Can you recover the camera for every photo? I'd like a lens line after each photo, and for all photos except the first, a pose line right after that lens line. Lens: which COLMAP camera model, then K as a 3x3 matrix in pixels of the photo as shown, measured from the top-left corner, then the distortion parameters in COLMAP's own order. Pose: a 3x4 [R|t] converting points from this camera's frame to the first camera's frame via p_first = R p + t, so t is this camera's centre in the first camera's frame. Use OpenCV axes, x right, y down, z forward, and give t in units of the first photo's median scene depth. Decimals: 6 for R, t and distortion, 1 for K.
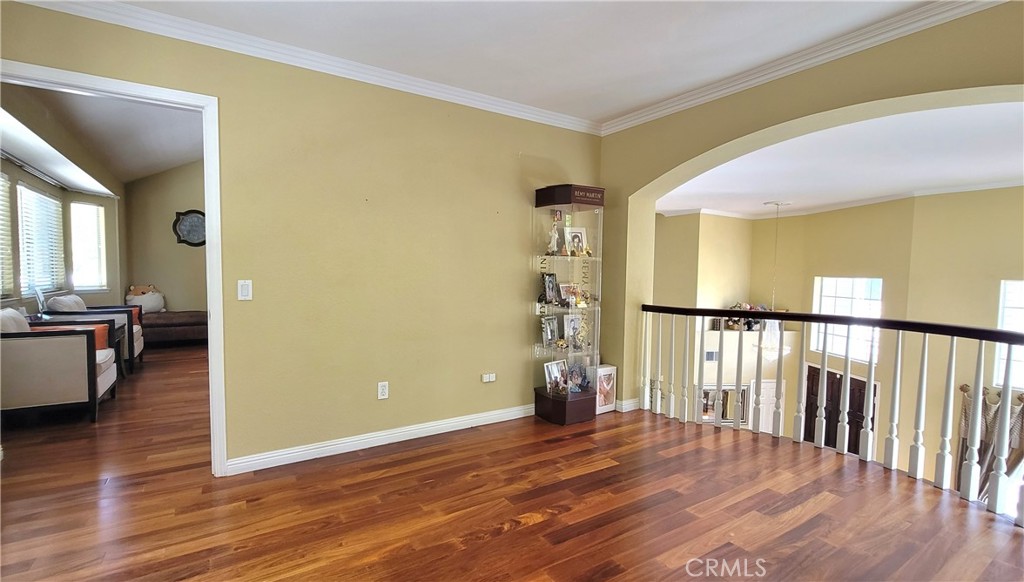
lens RADIAL K [[433.9, 0, 510.1], [0, 433.9, 291.5], [0, 0, 1]] dist [-0.003580, -0.000467]
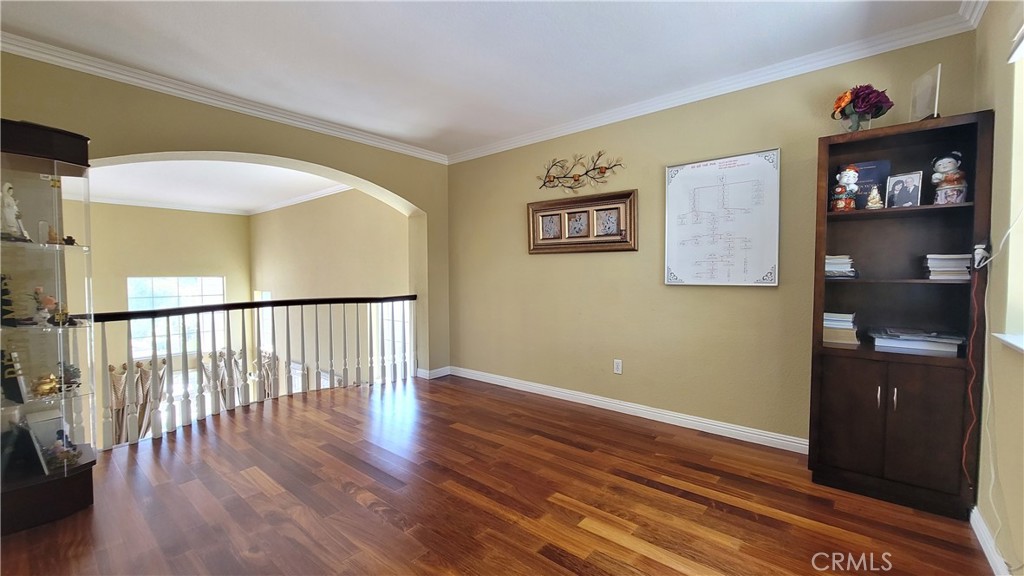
lens RADIAL K [[392.2, 0, 483.0], [0, 392.2, 285.3], [0, 0, 1]] dist [-0.001839, -0.000016]
pose [[-0.193899, -0.039723, 0.980217, -0.533336], [0.052984, 0.997298, 0.050896, -0.019533], [-0.979590, 0.061804, -0.191270, 0.496845]]
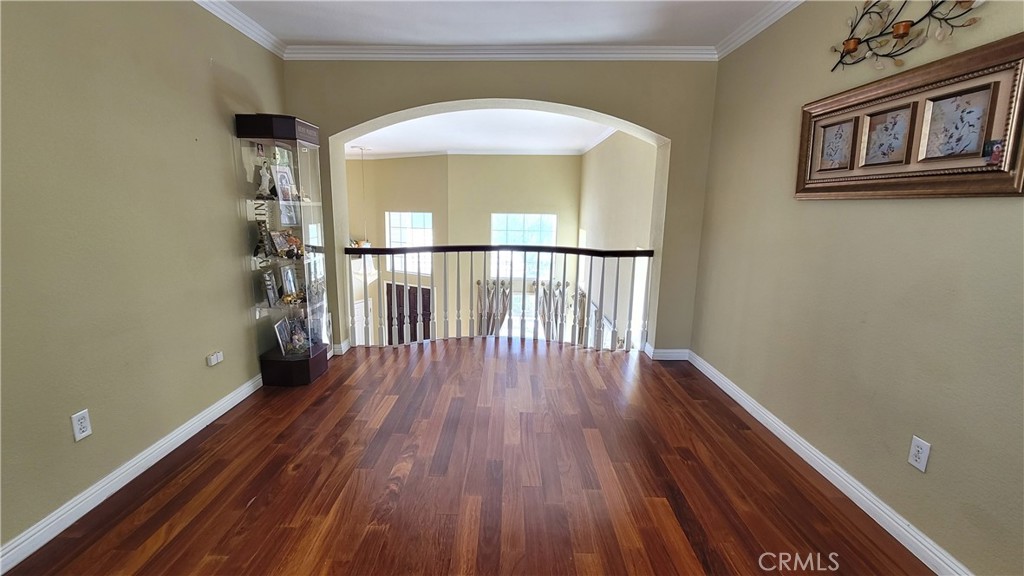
lens RADIAL K [[413.2, 0, 496.0], [0, 413.2, 281.5], [0, 0, 1]] dist [0.000527, 0.000351]
pose [[0.589499, -0.145160, 0.794619, -0.304026], [0.036540, 0.987506, 0.153288, -0.031682], [-0.806942, -0.061328, 0.587437, 0.156658]]
